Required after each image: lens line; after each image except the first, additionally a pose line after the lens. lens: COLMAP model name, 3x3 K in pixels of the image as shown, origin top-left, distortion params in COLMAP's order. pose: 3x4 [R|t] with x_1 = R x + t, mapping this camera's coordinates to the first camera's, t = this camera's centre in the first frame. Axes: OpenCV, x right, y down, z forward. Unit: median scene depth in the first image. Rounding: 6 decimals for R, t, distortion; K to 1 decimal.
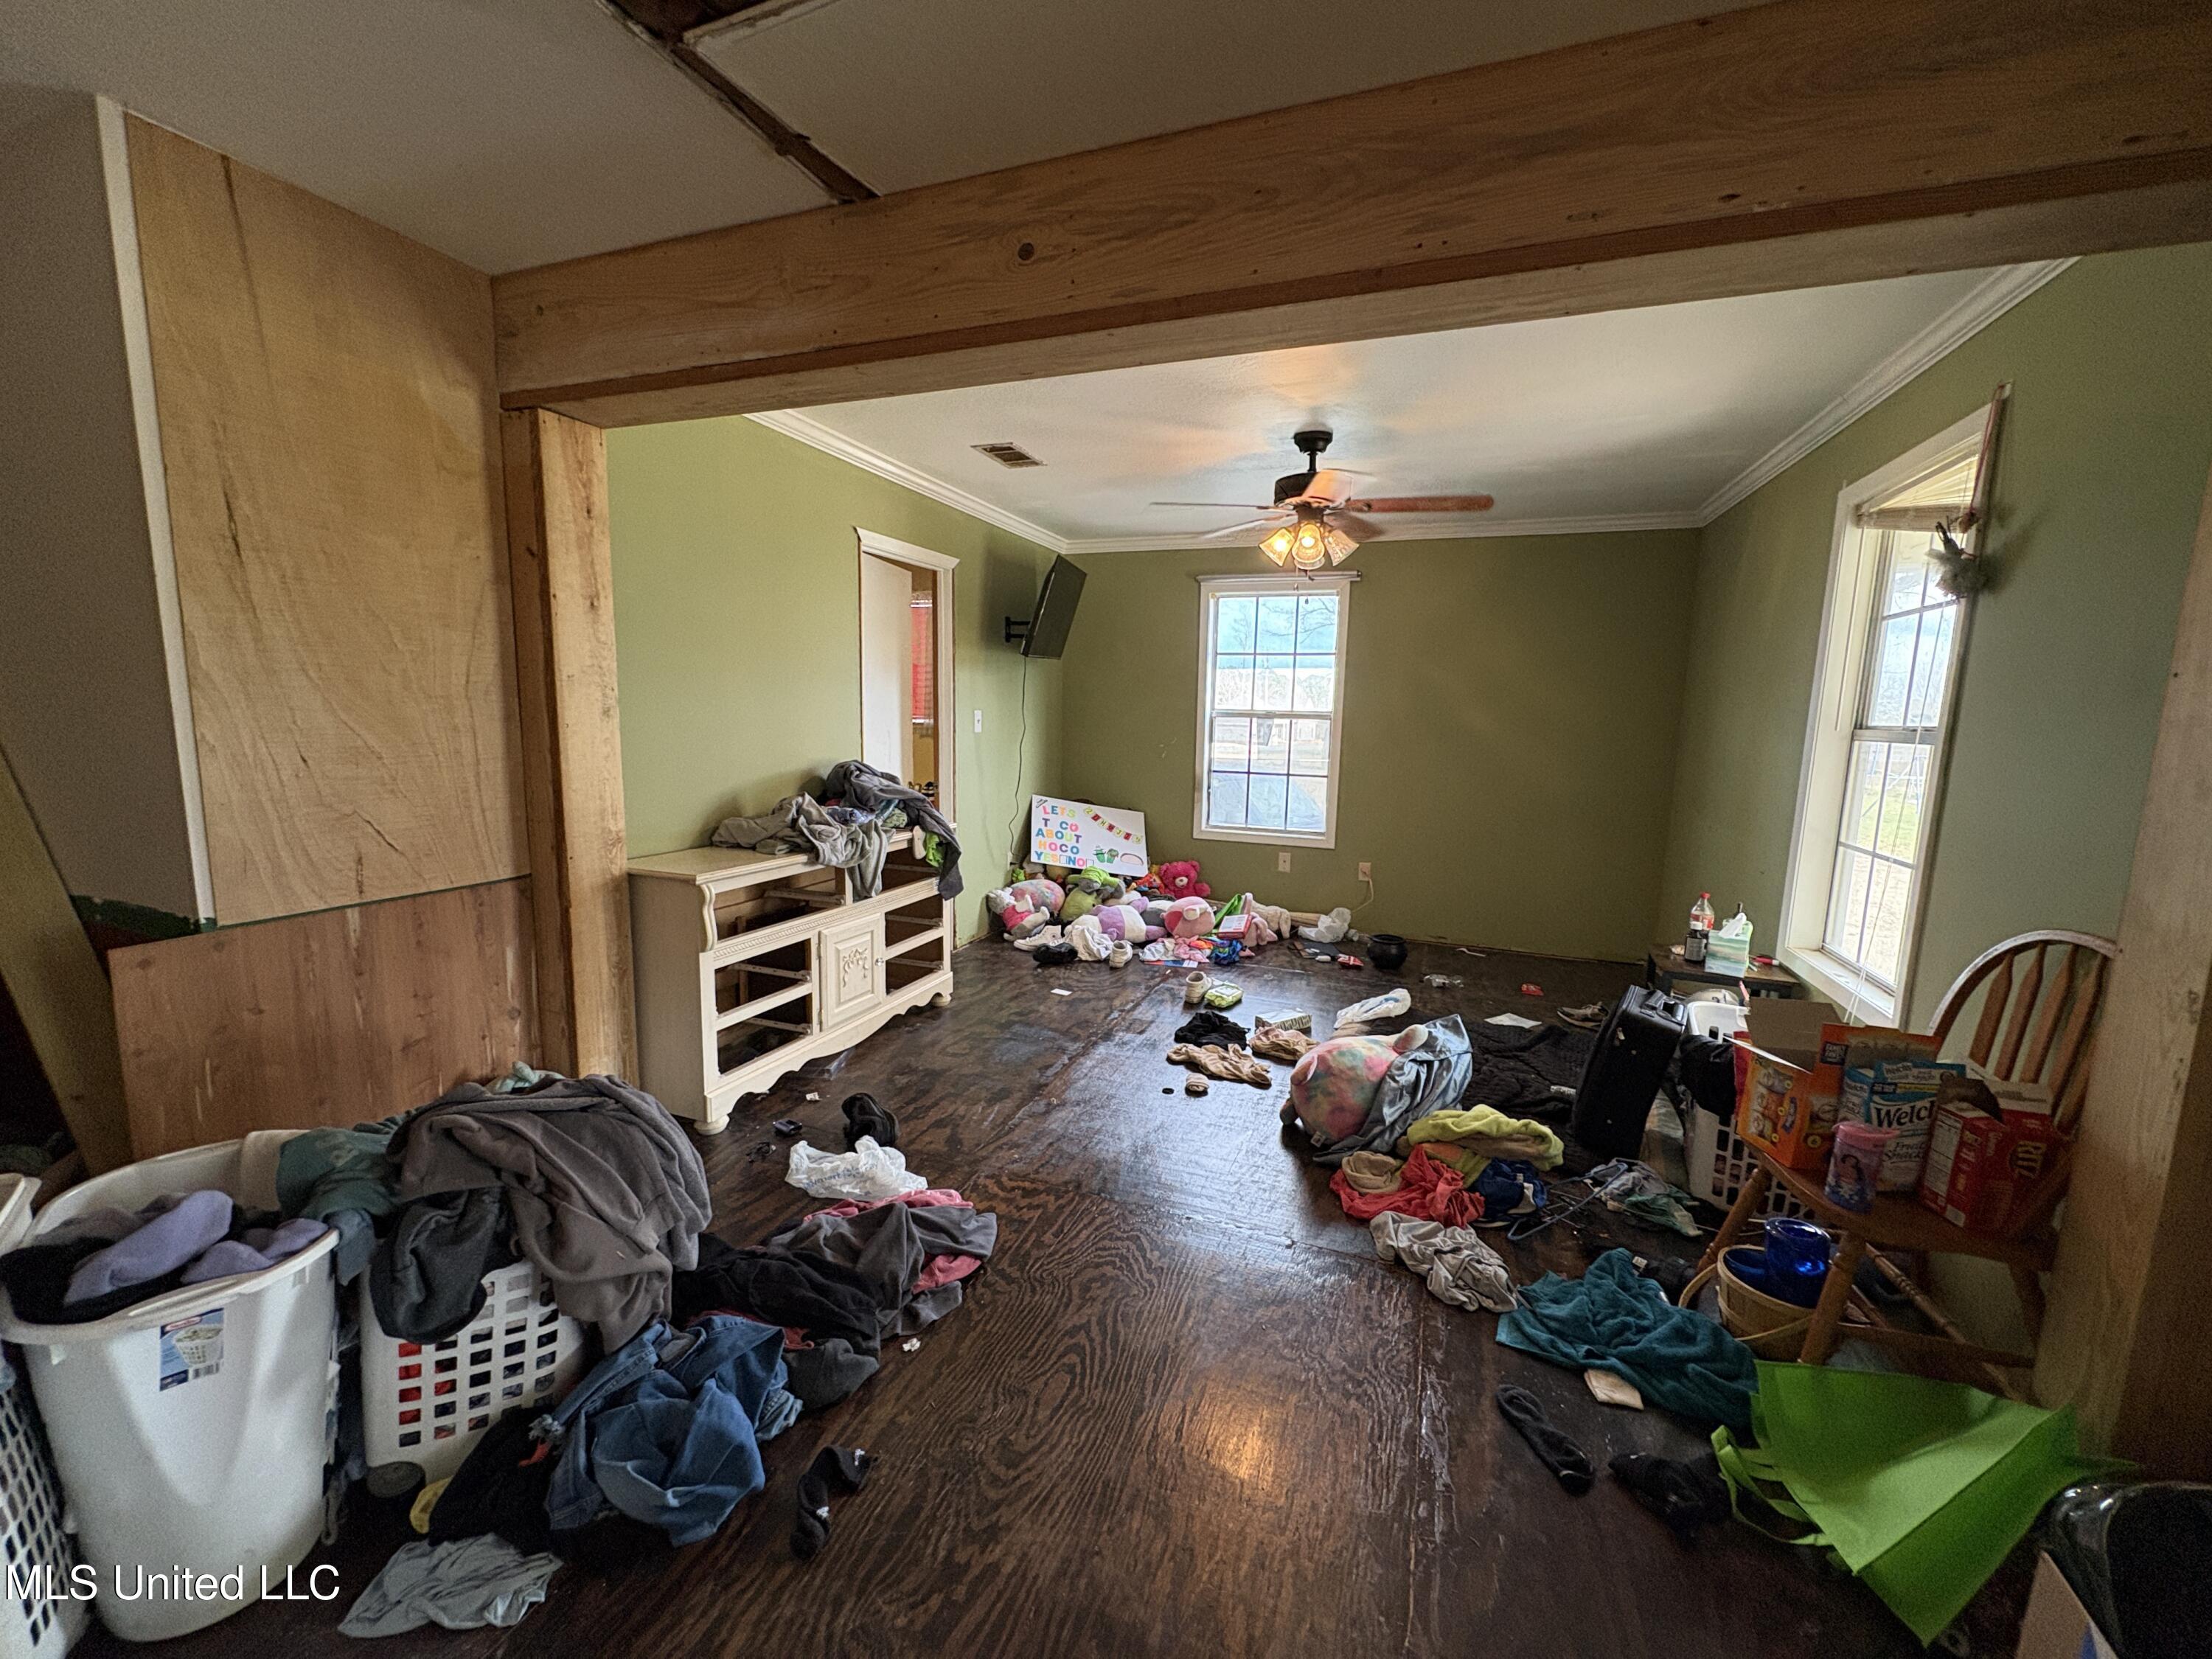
lens RADIAL K [[880.2, 0, 1107.5], [0, 880.2, 831.9], [0, 0, 1]] dist [-0.000638, 0.000267]
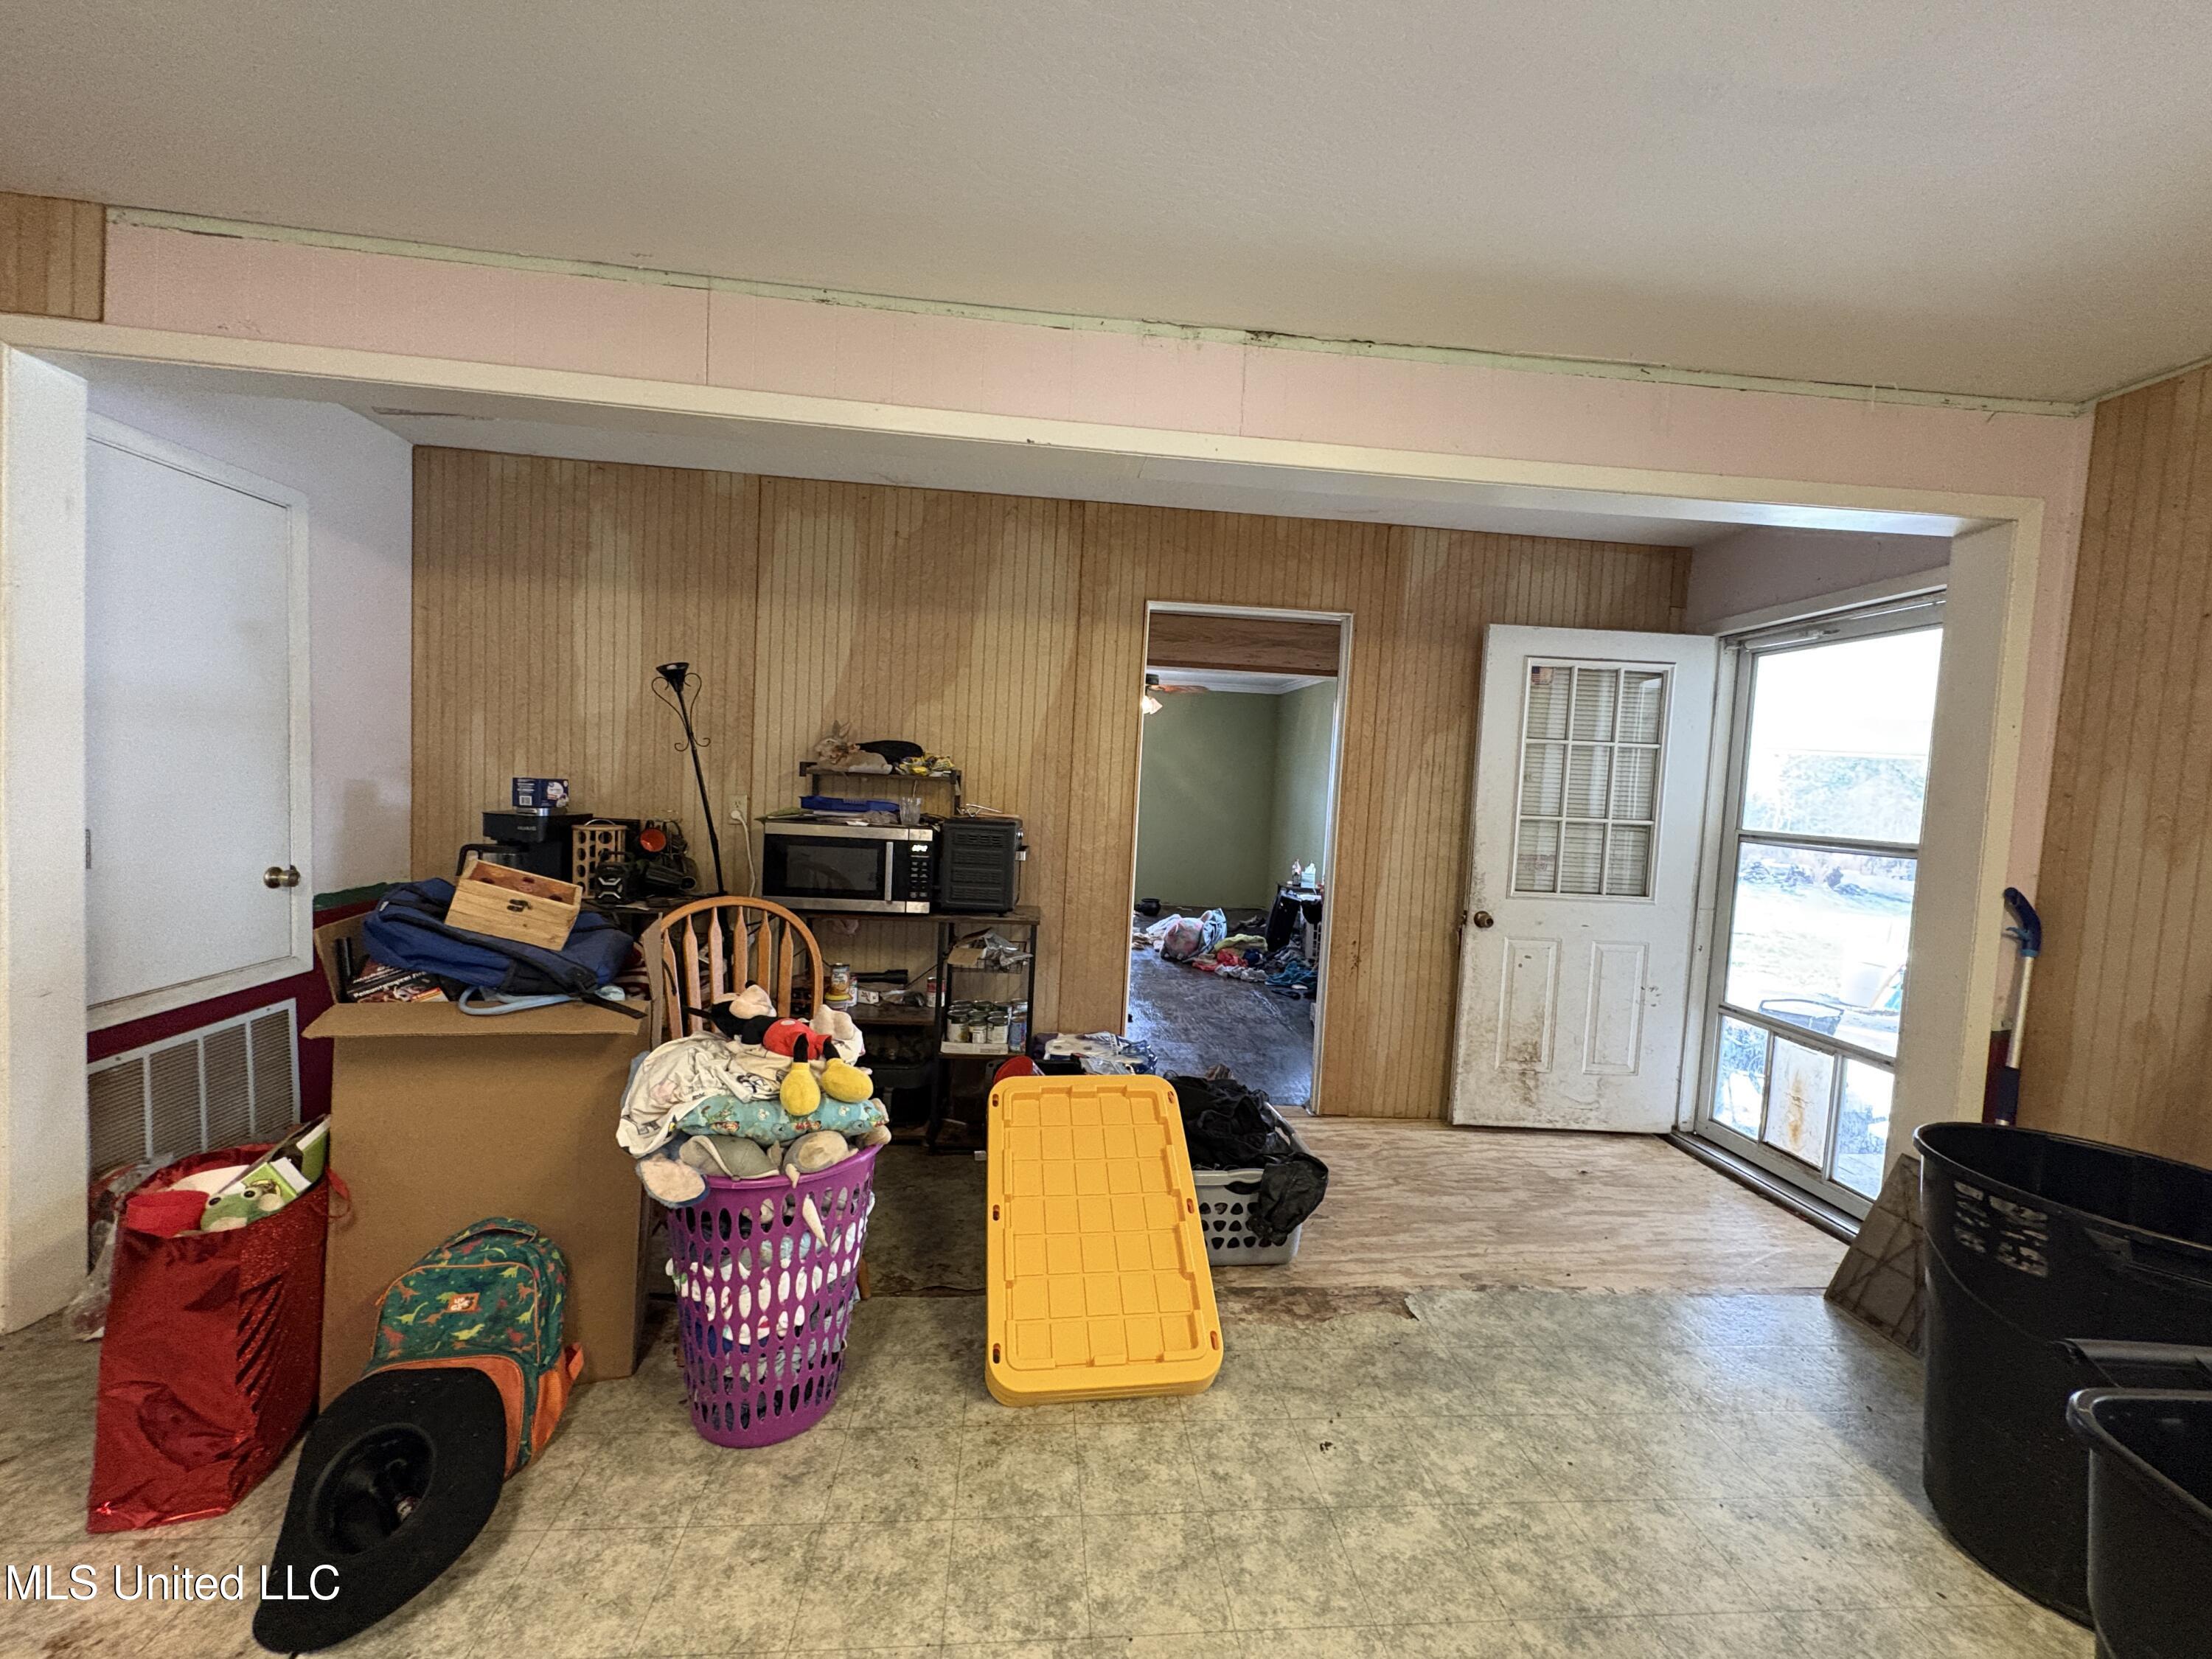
lens RADIAL K [[880.2, 0, 1106.4], [0, 880.2, 833.8], [0, 0, 1]] dist [-0.000638, 0.000267]
pose [[0.899391, -0.008005, 0.437072, -1.055686], [0.033897, 0.998099, -0.051471, 0.134329], [-0.435829, 0.061108, 0.897953, -1.179289]]
